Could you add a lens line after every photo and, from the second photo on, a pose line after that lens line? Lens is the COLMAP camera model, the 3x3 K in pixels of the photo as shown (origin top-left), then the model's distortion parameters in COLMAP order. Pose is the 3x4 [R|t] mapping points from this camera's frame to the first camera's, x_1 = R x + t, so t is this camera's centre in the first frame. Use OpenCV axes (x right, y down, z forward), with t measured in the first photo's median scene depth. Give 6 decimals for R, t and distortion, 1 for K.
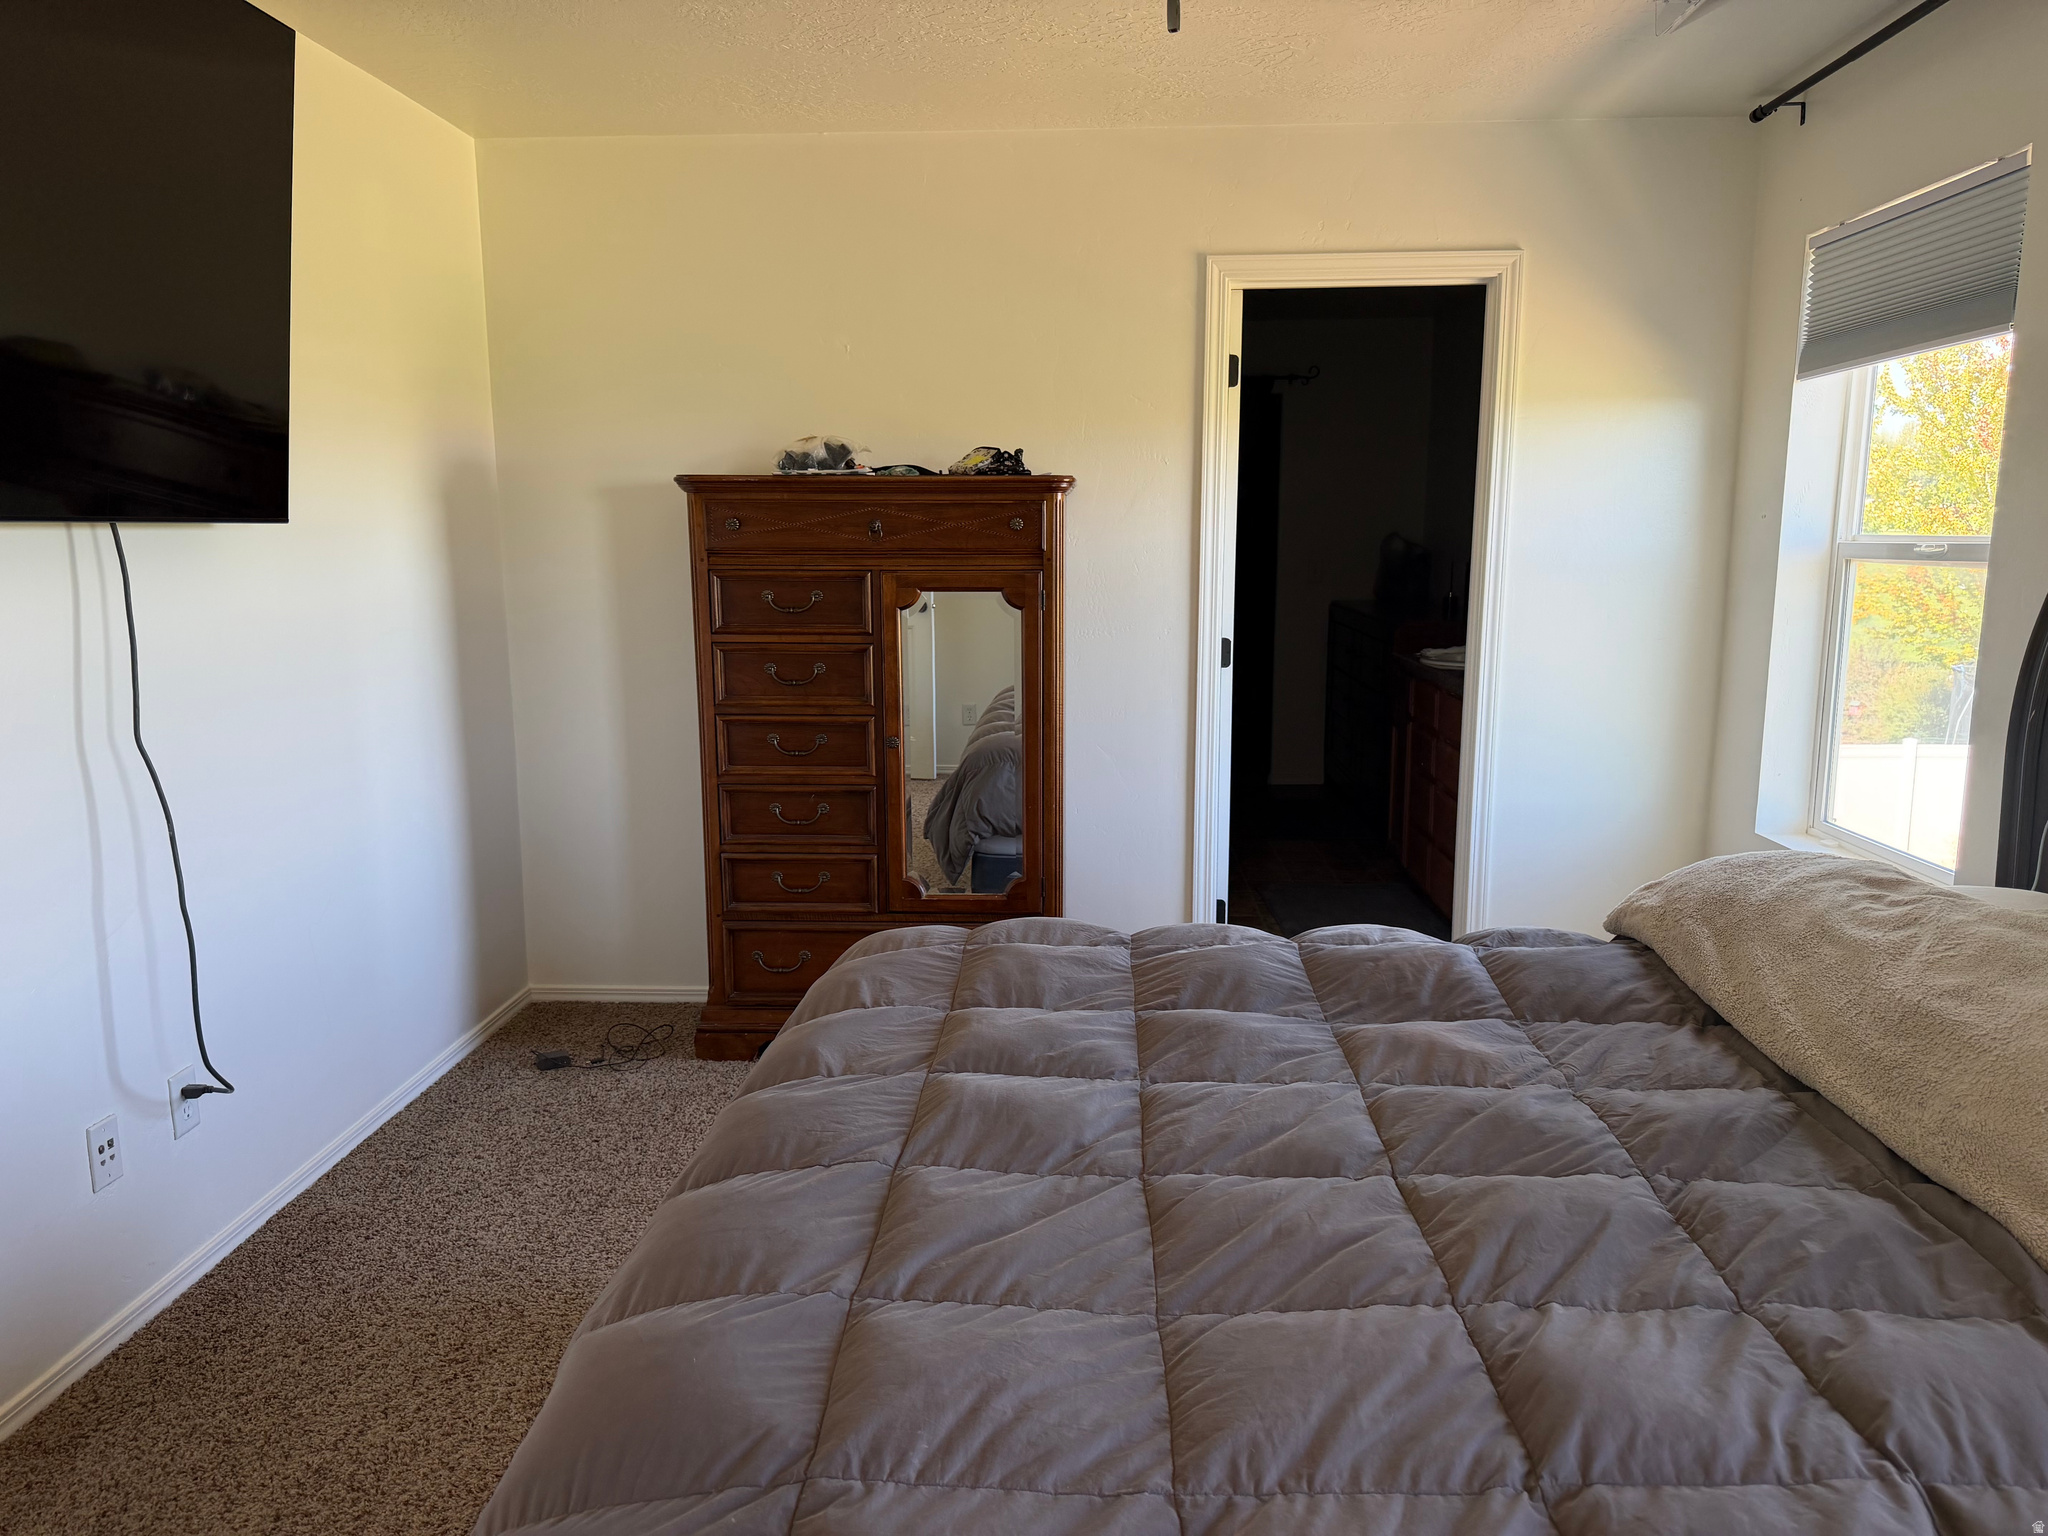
lens RADIAL K [[1417.3, 0, 1024.0], [0, 1417.3, 768.0], [0, 0, 1]] dist [0.153790, -0.187022]
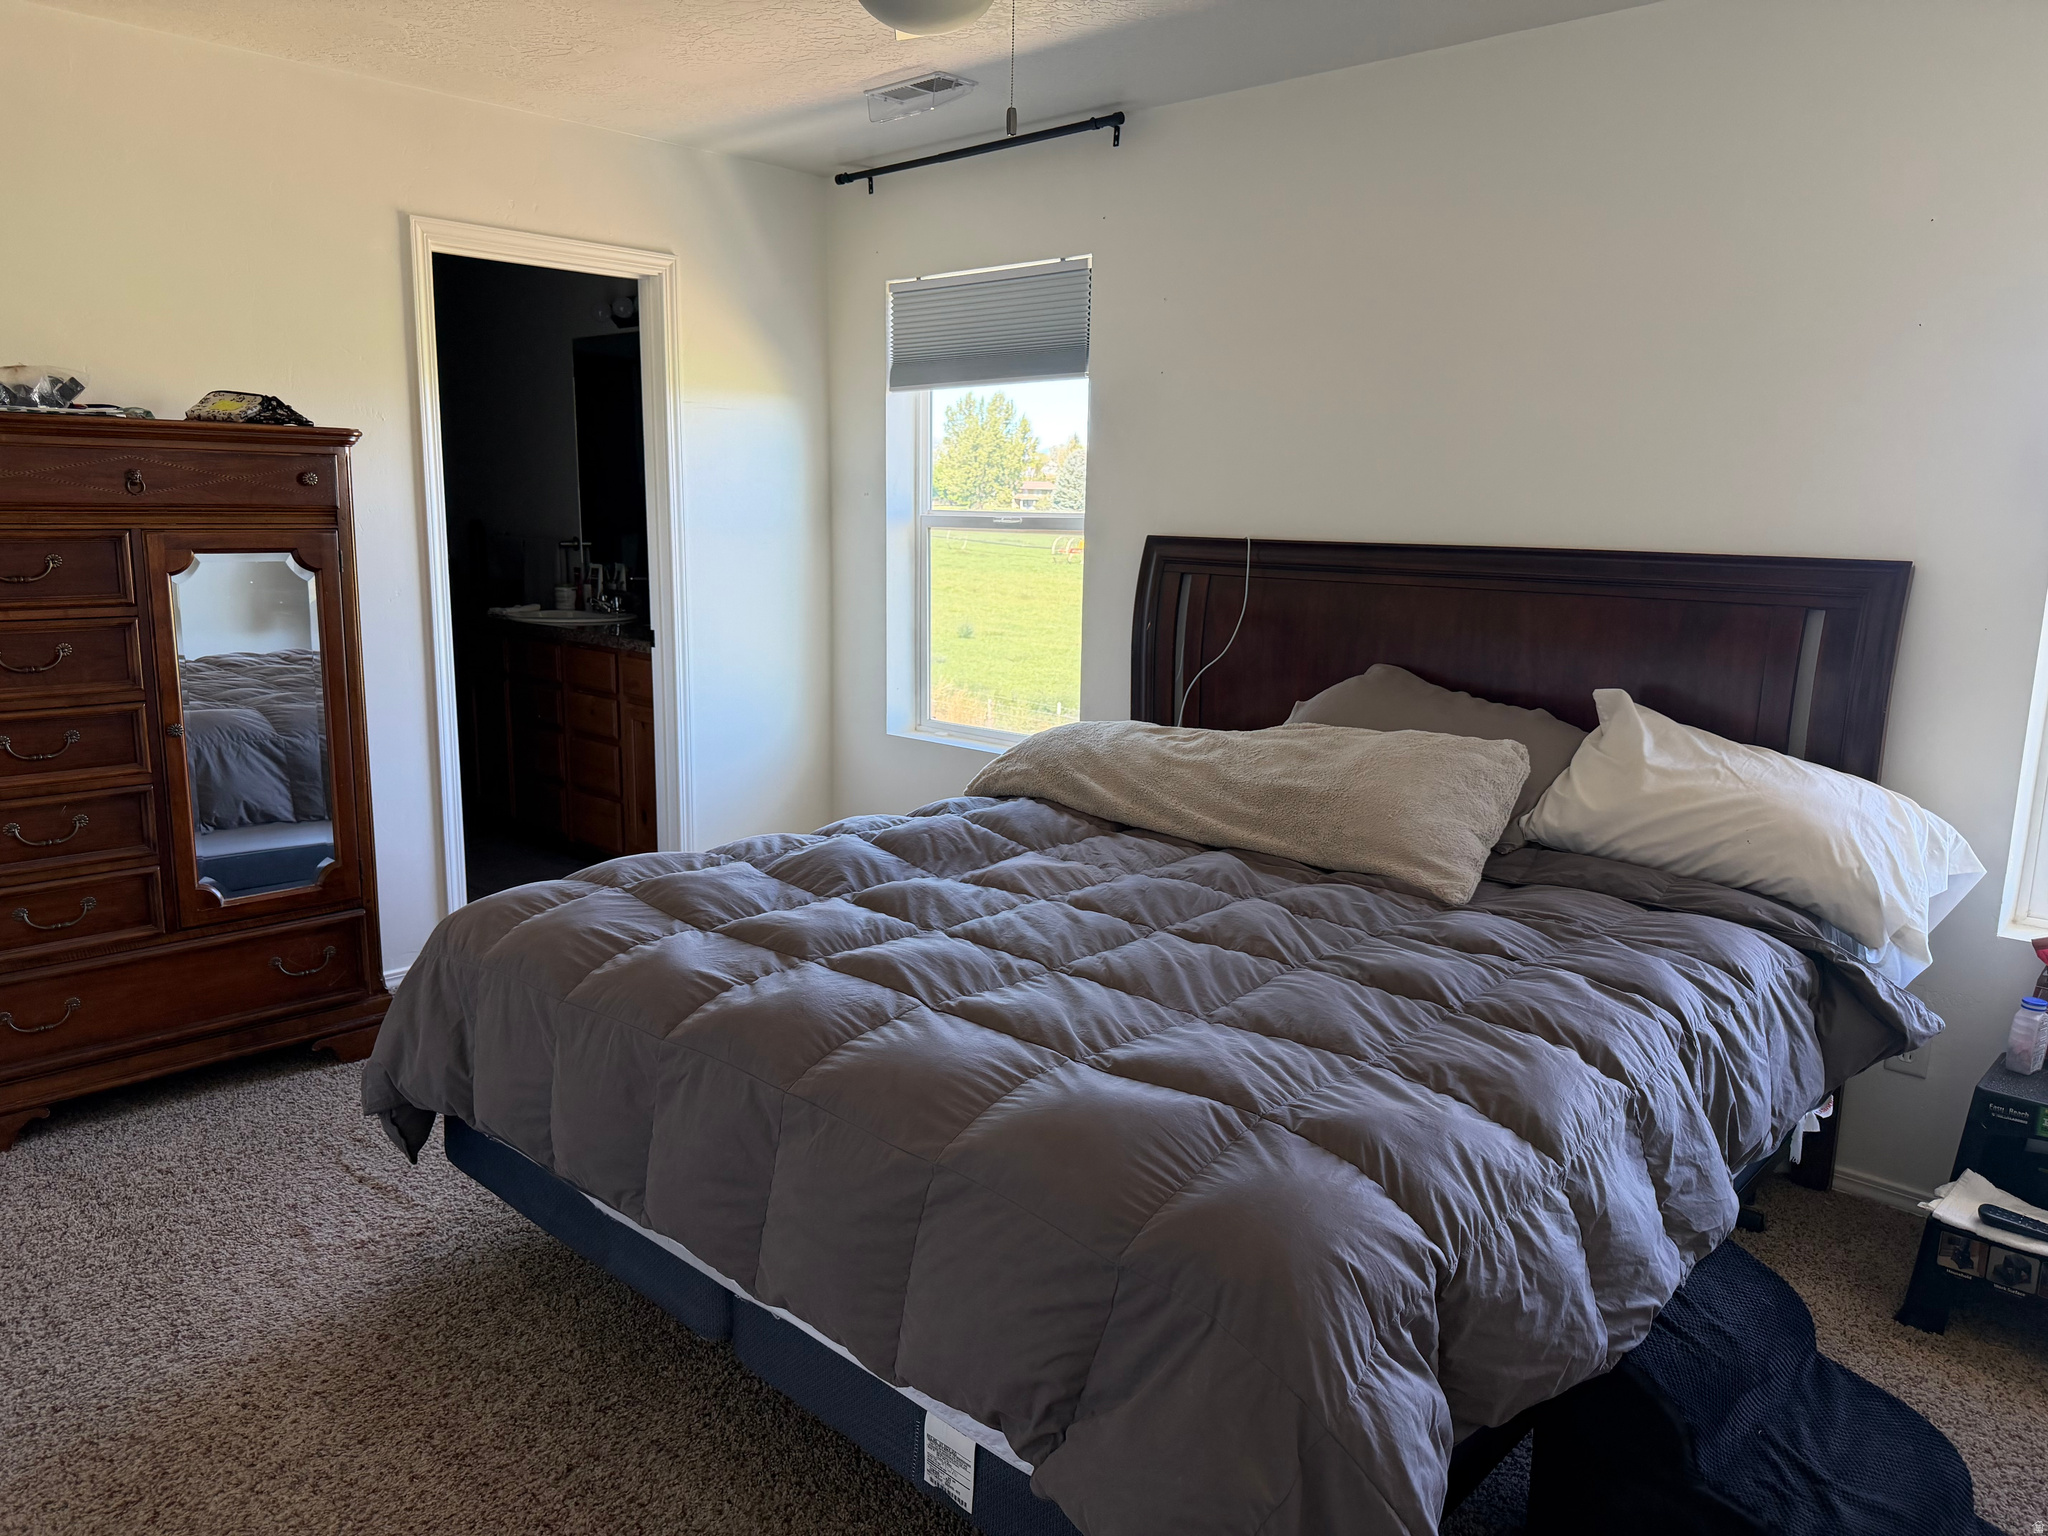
lens RADIAL K [[1433.3, 0, 1024.0], [0, 1433.3, 768.0], [0, 0, 1]] dist [0.005968, -0.023407]
pose [[0.652216, -0.121723, 0.748196, -0.413231], [0.103913, 0.992062, 0.070814, -0.003712], [-0.750877, 0.031561, 0.659687, 0.048498]]
